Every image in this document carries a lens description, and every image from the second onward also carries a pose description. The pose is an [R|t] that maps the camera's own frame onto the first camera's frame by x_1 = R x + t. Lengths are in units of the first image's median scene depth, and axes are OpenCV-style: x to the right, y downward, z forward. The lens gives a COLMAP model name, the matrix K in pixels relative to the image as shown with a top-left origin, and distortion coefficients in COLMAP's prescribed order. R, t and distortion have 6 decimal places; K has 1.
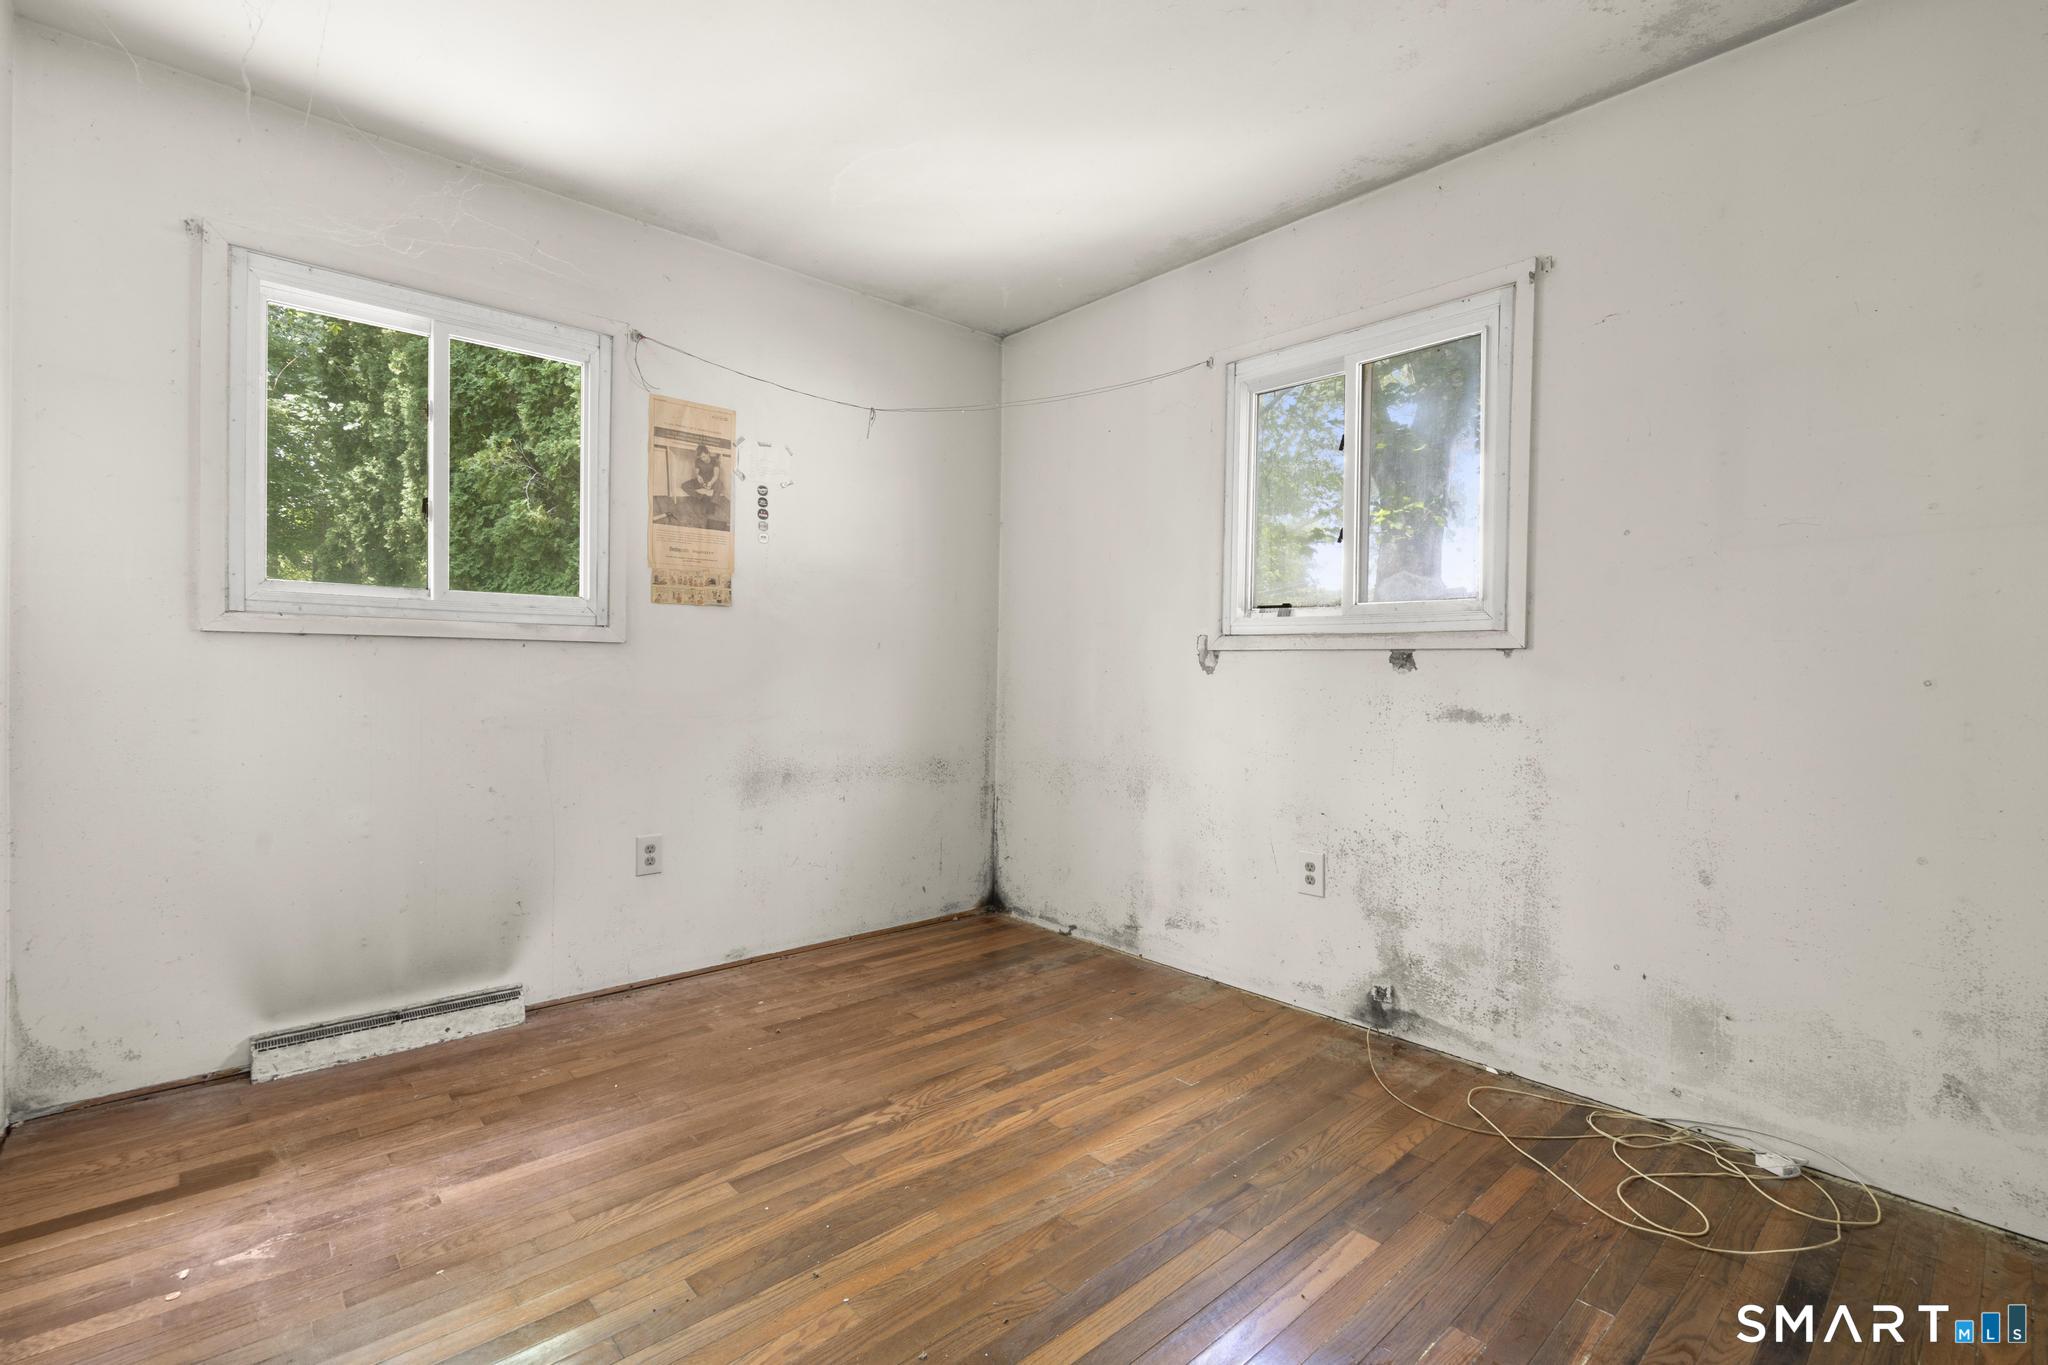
lens RADIAL K [[925.8, 0, 1021.5], [0, 925.8, 678.8], [0, 0, 1]] dist [-0.003328, -0.000097]
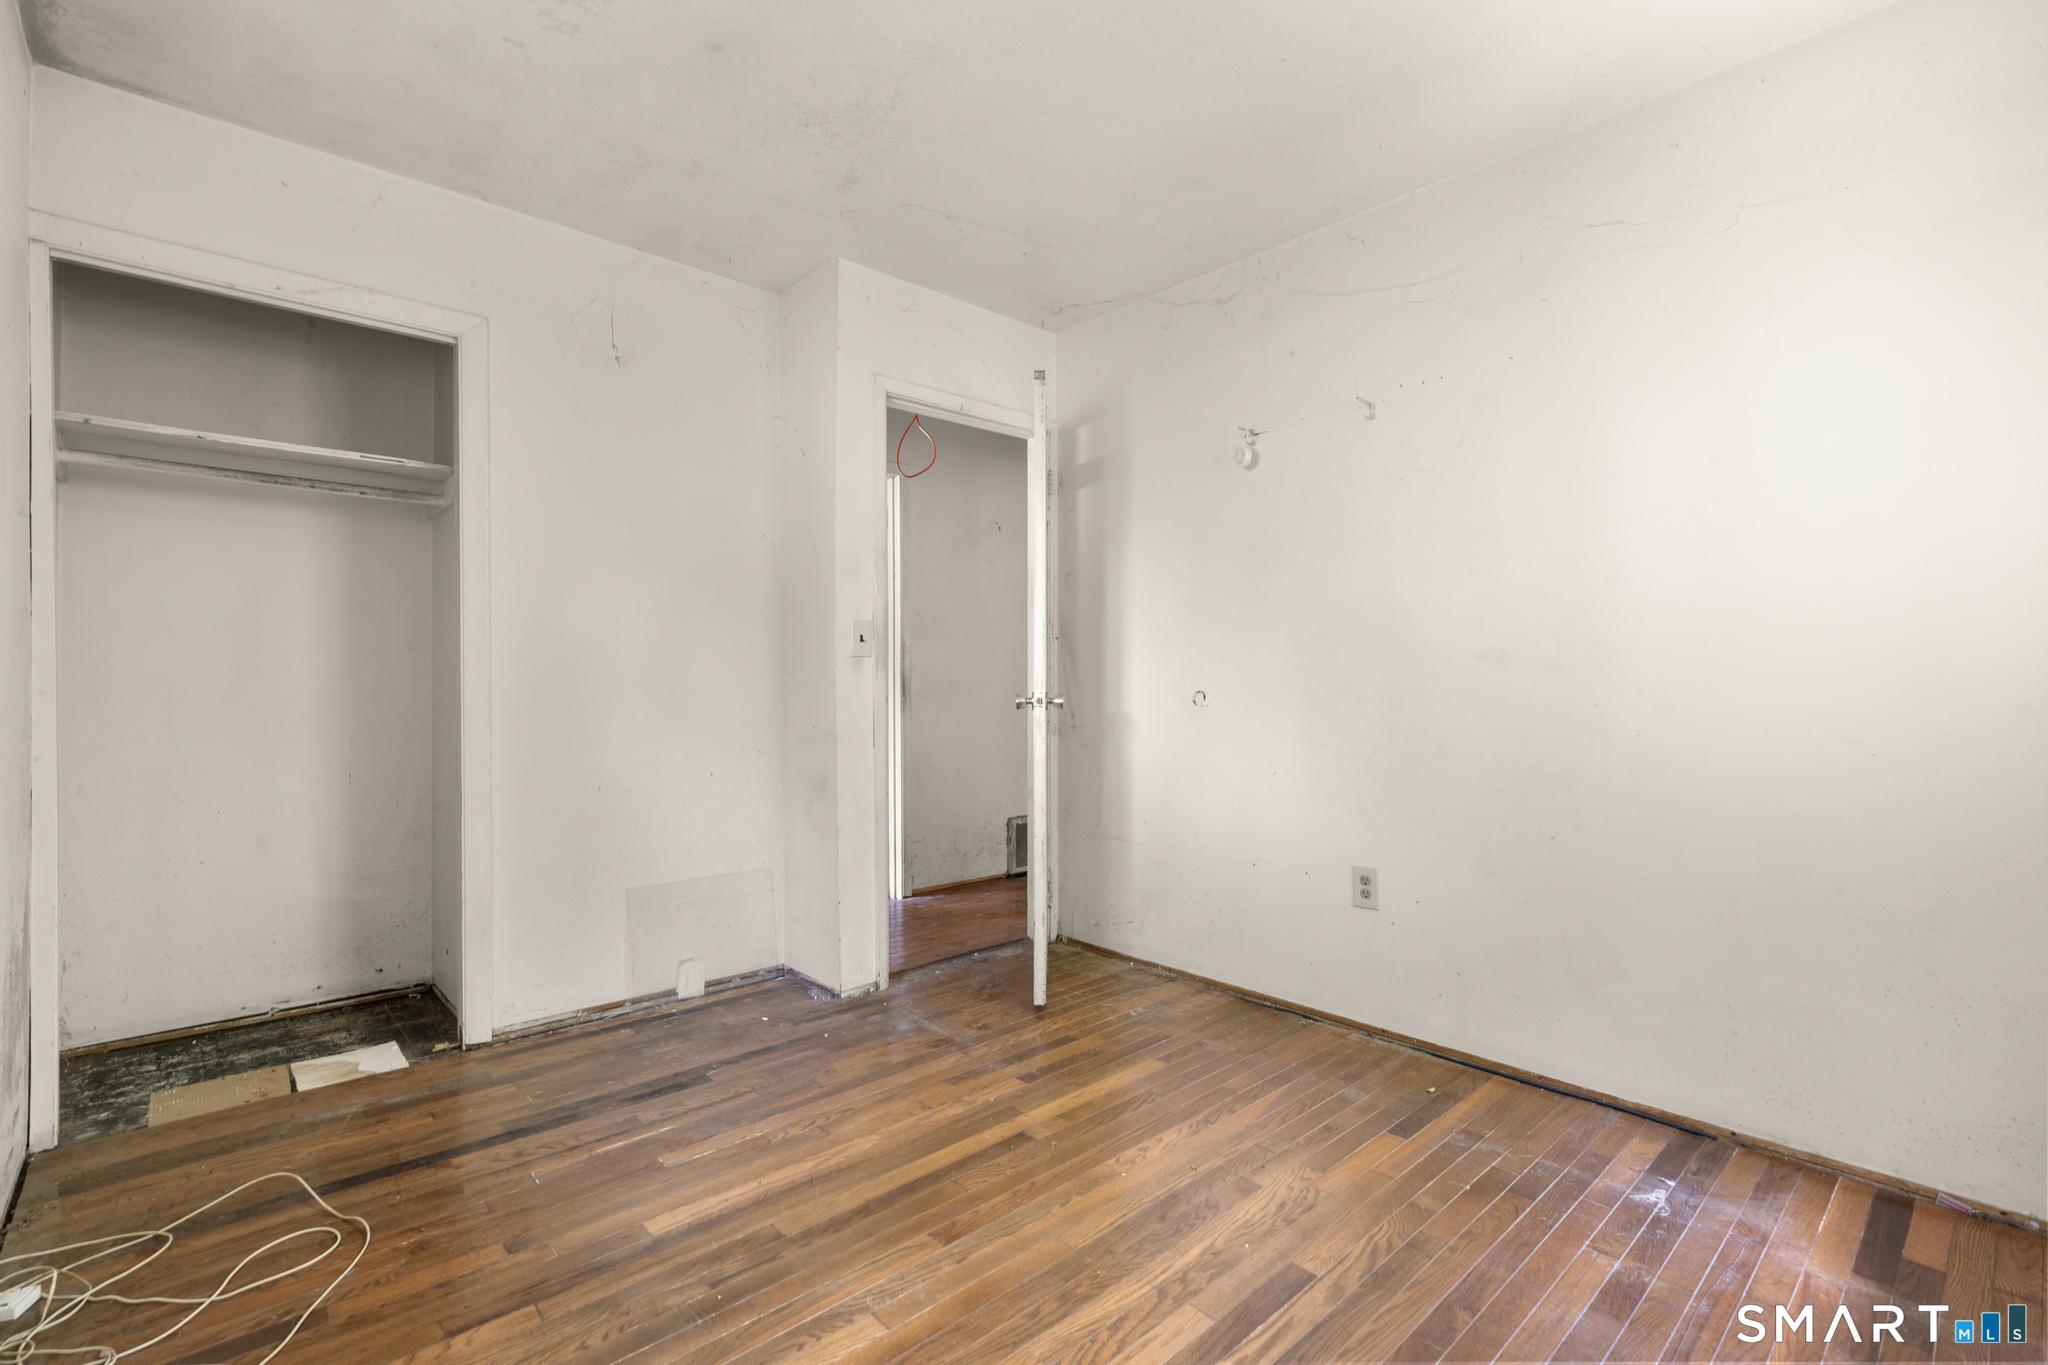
lens RADIAL K [[925.8, 0, 1021.6], [0, 925.8, 676.5], [0, 0, 1]] dist [-0.003328, -0.000097]
pose [[-0.999891, -0.013329, -0.006403, -0.024849], [-0.013401, 0.999847, 0.011260, -0.025468], [0.006252, 0.011344, -0.999916, 1.826130]]
